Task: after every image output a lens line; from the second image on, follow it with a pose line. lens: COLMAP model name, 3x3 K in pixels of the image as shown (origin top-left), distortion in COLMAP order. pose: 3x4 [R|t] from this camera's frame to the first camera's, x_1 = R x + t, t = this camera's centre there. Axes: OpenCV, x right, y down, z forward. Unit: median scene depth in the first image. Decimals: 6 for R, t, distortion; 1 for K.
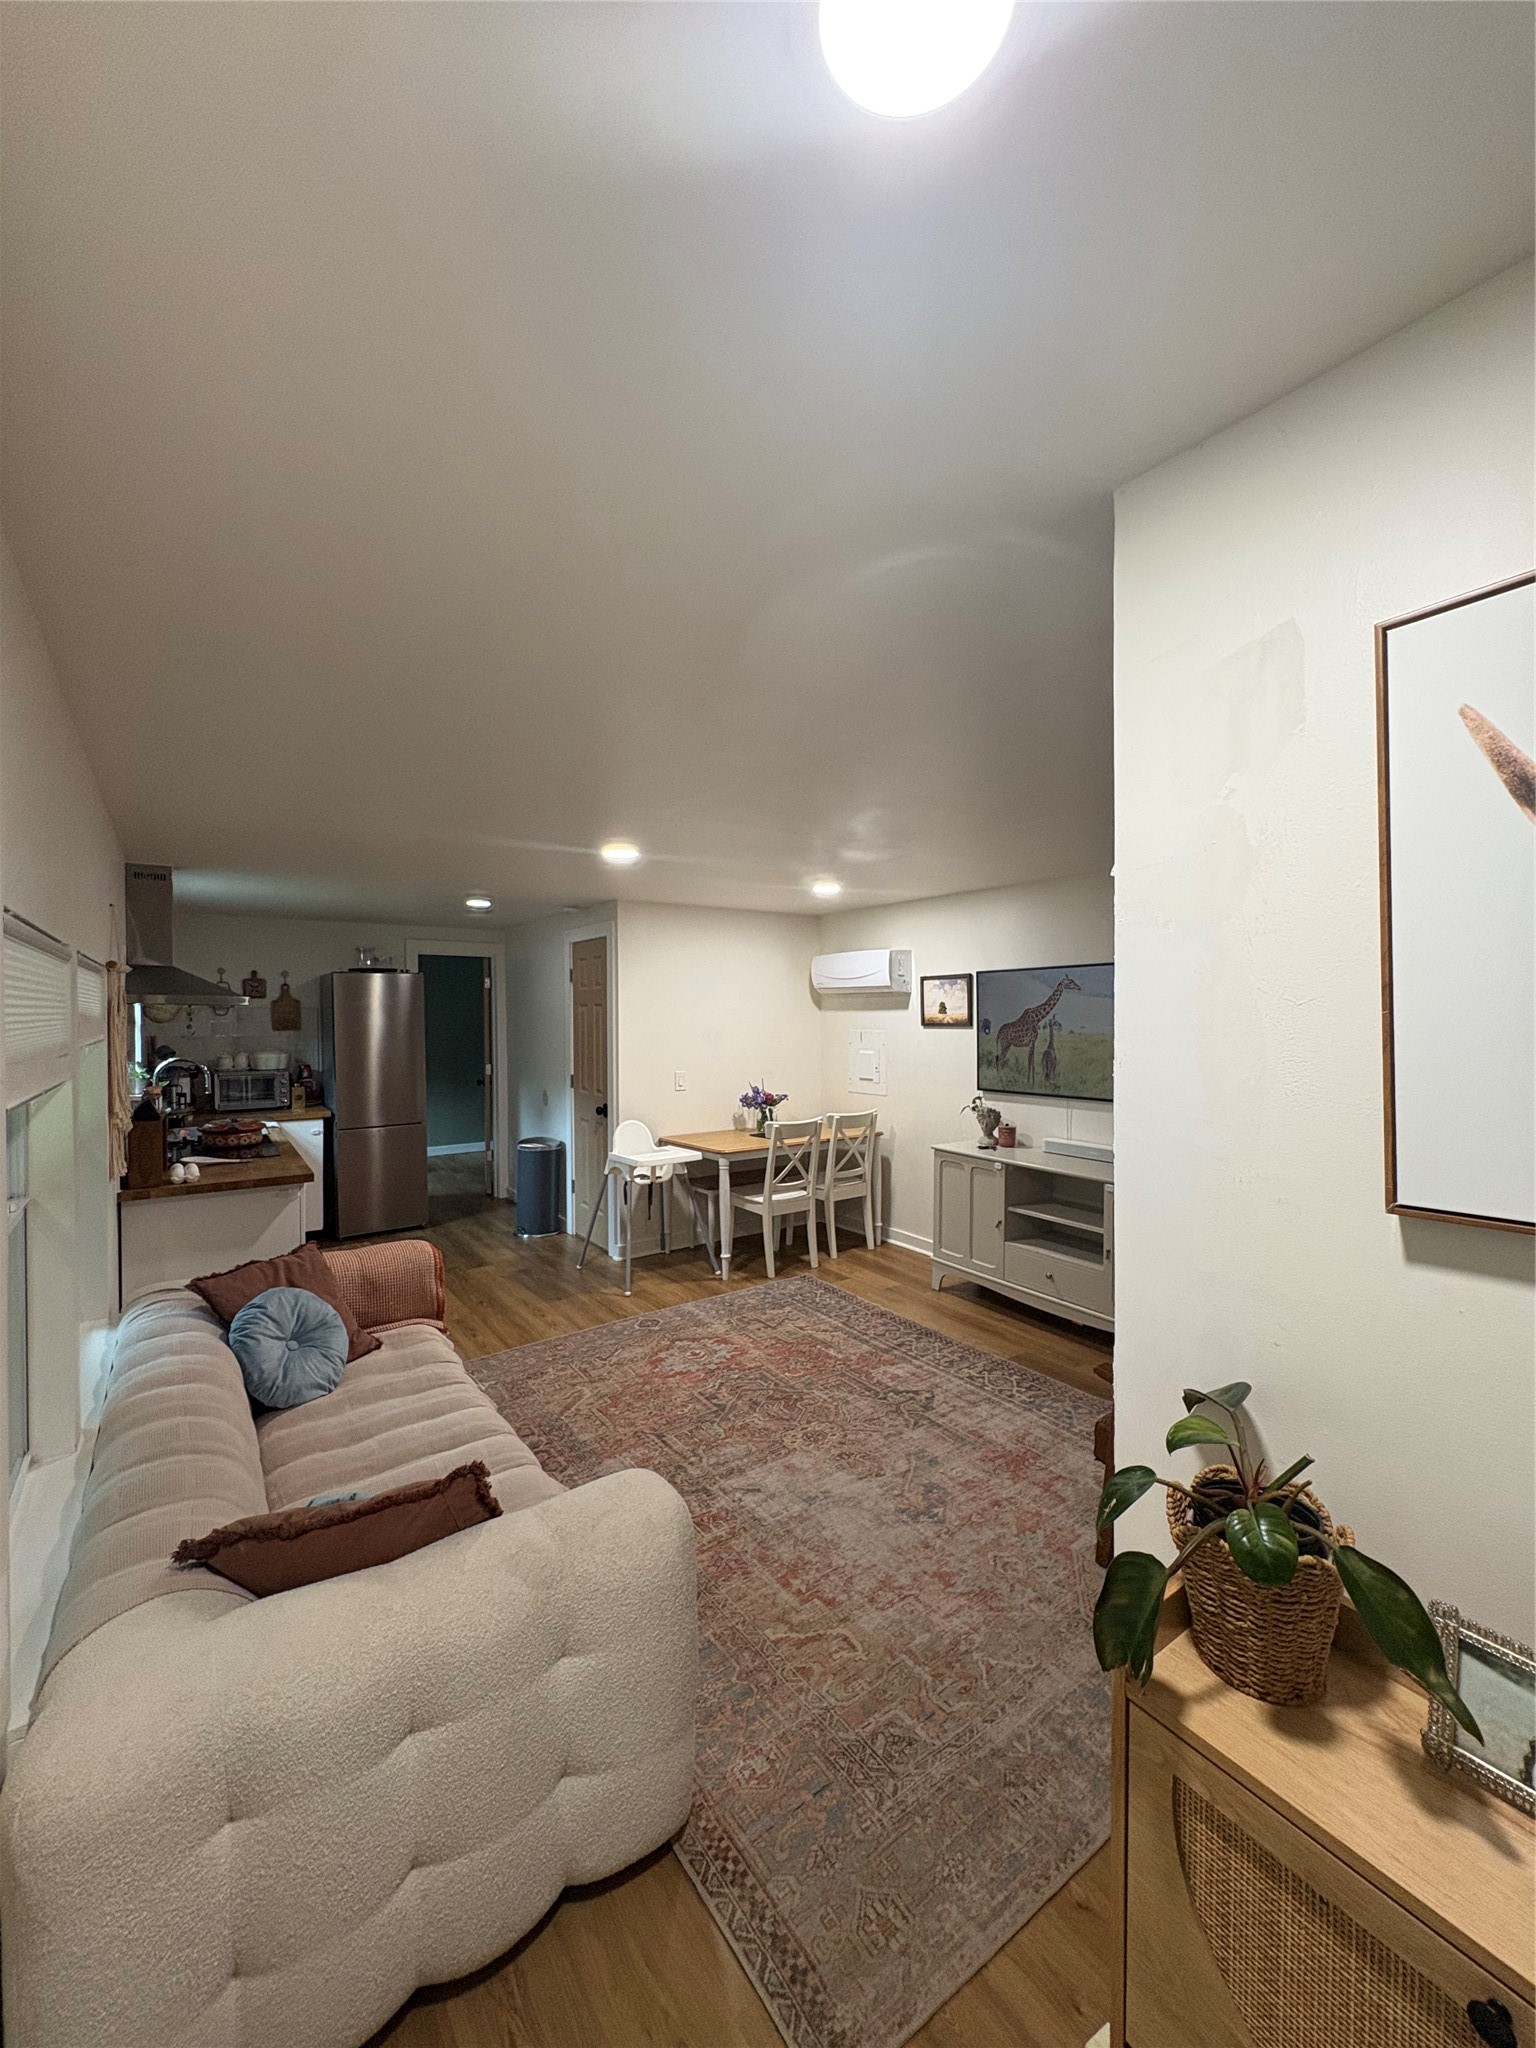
lens RADIAL K [[817.9, 0, 769.6], [0, 817.9, 1026.7], [0, 0, 1]] dist [-0.000150, -0.000073]
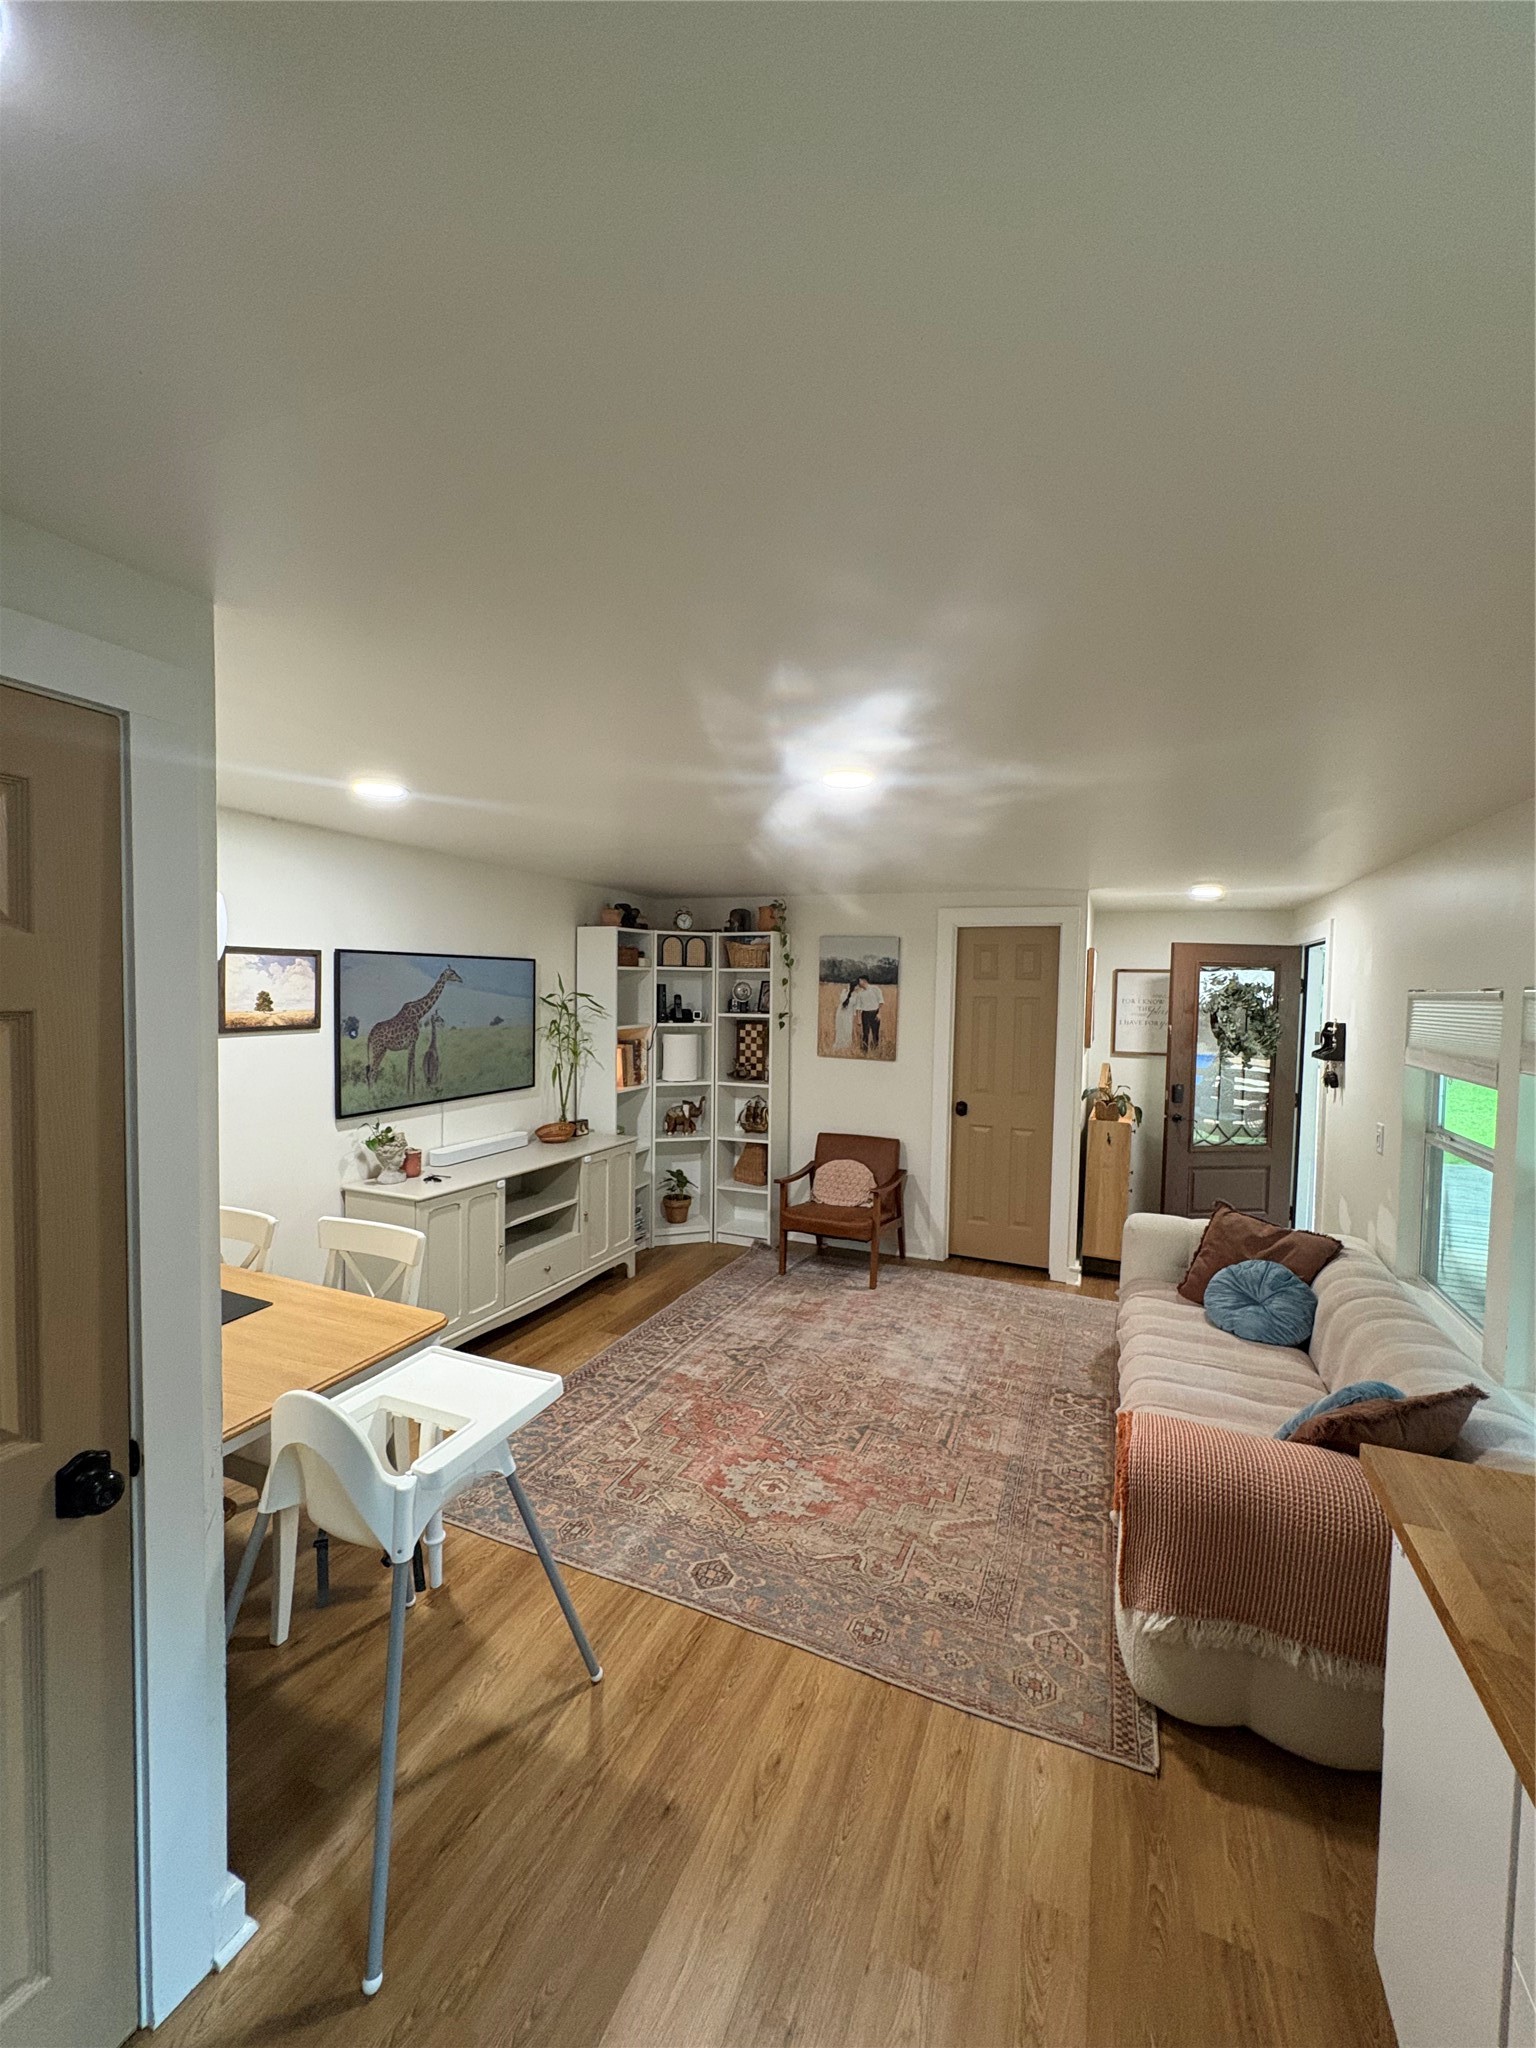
lens RADIAL K [[817.9, 0, 772.0], [0, 817.9, 1022.5], [0, 0, 1]] dist [-0.000150, -0.000073]
pose [[-0.520684, -0.041625, 0.852734, -0.565884], [-0.003222, 0.998899, 0.046793, -0.041267], [-0.853744, 0.021617, -0.520245, 1.110724]]
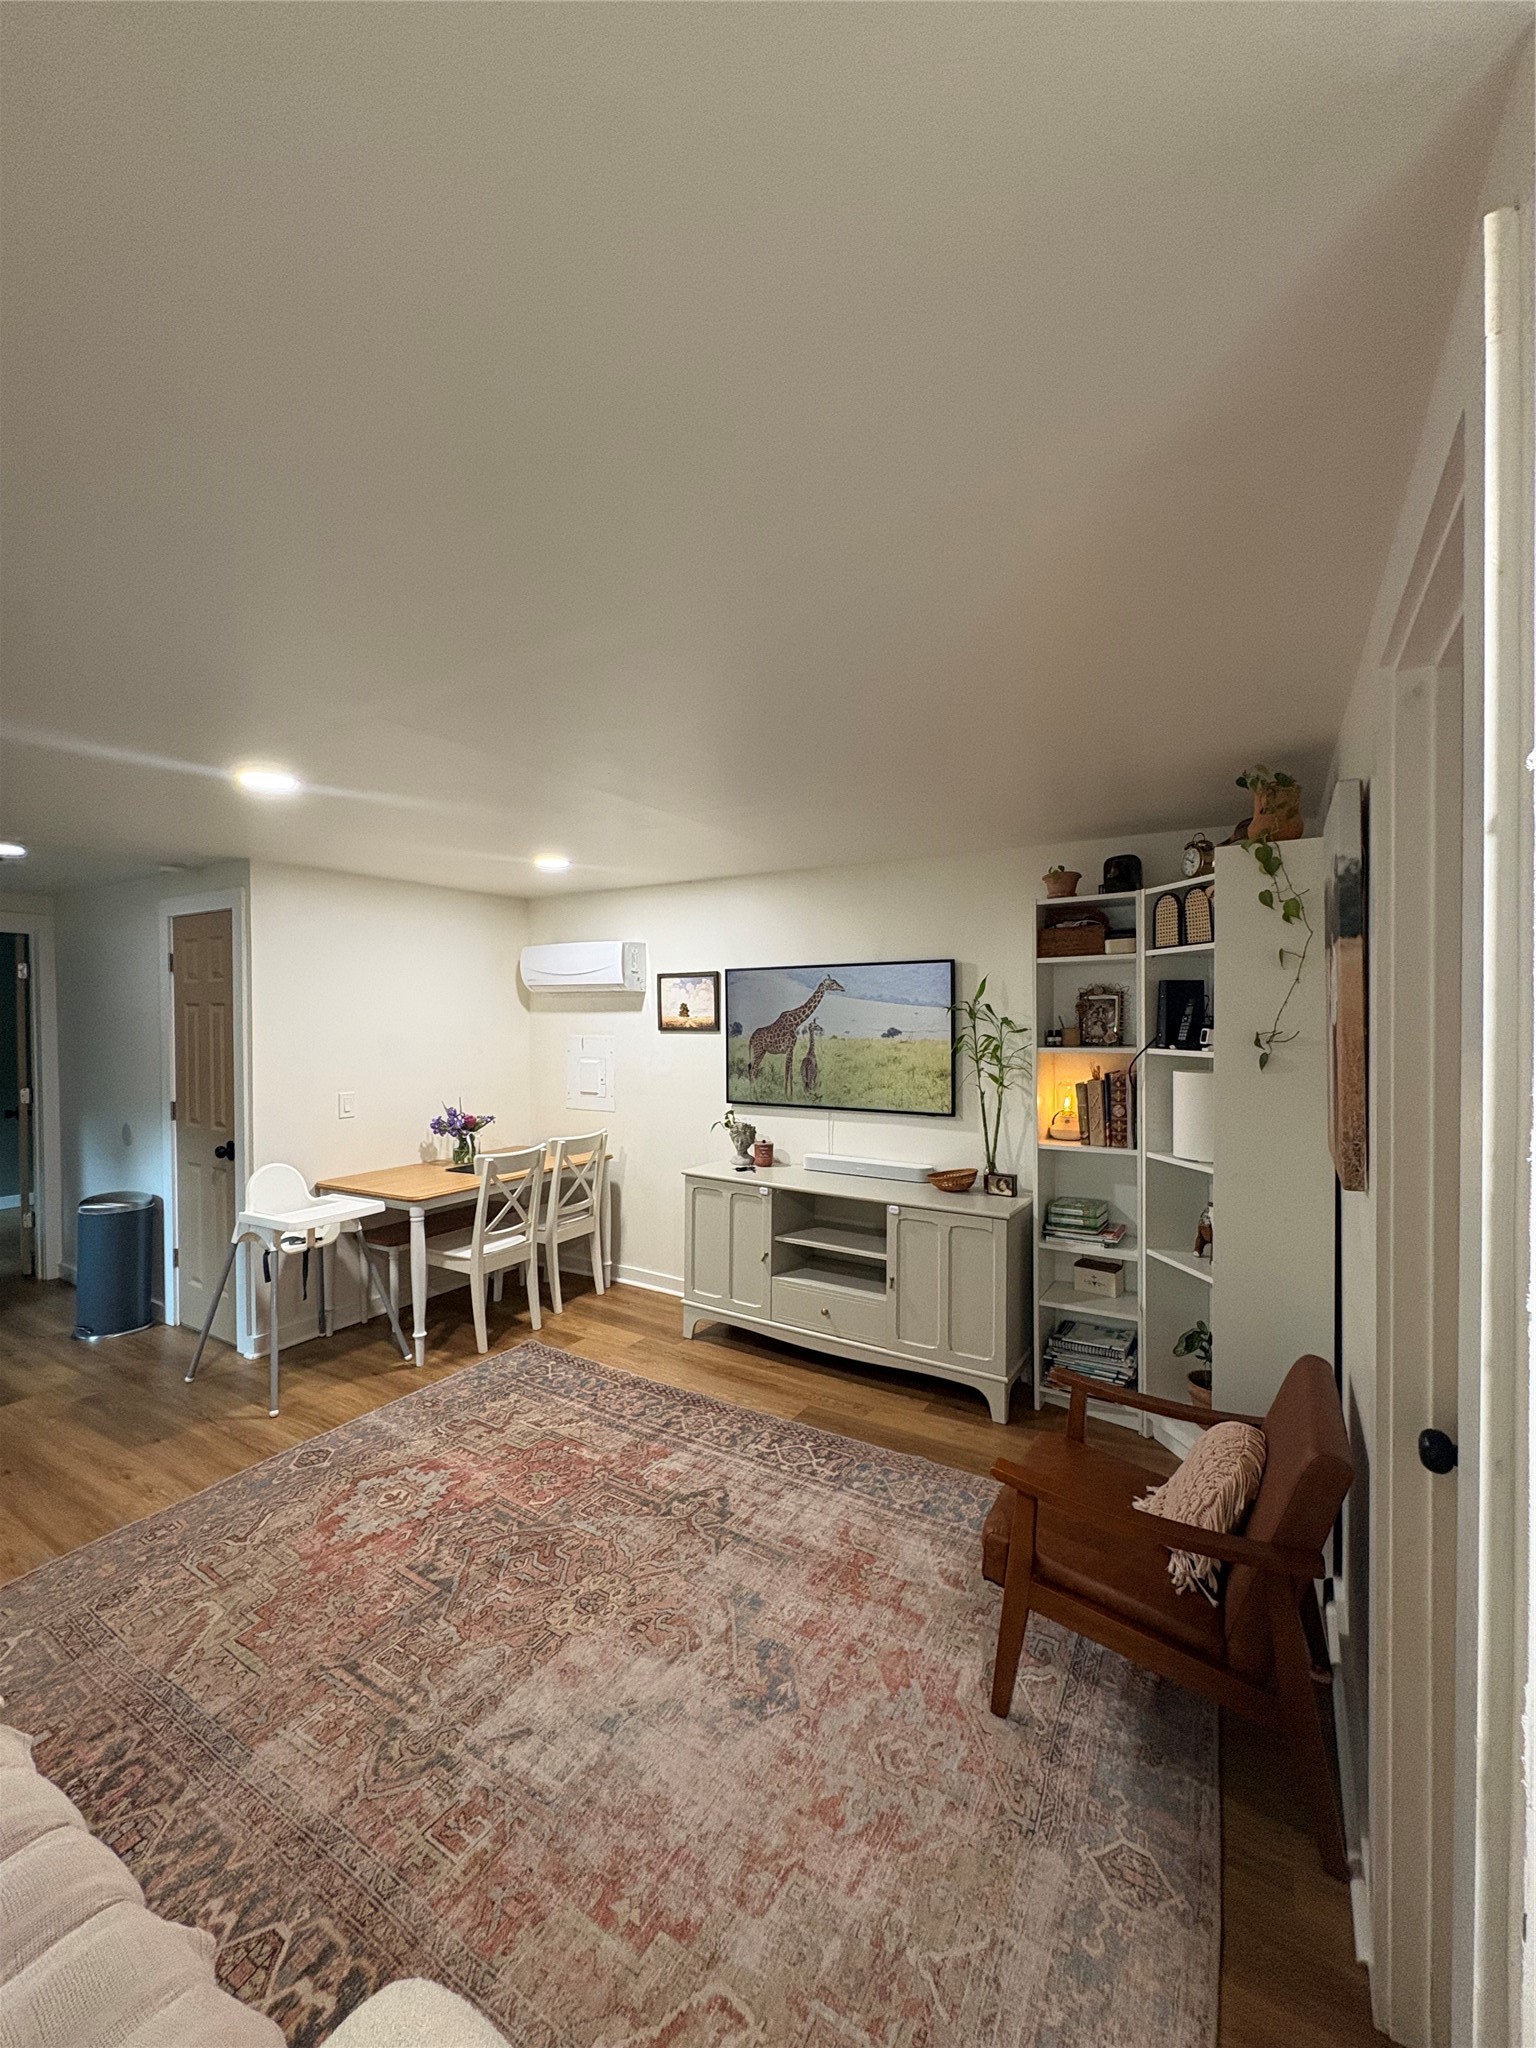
lens RADIAL K [[817.9, 0, 771.0], [0, 817.9, 1023.6], [0, 0, 1]] dist [-0.000150, -0.000073]
pose [[0.919389, -0.003668, 0.393334, -0.053597], [0.004680, 0.999988, -0.001615, -0.007085], [-0.393323, 0.003326, 0.919394, 0.174968]]
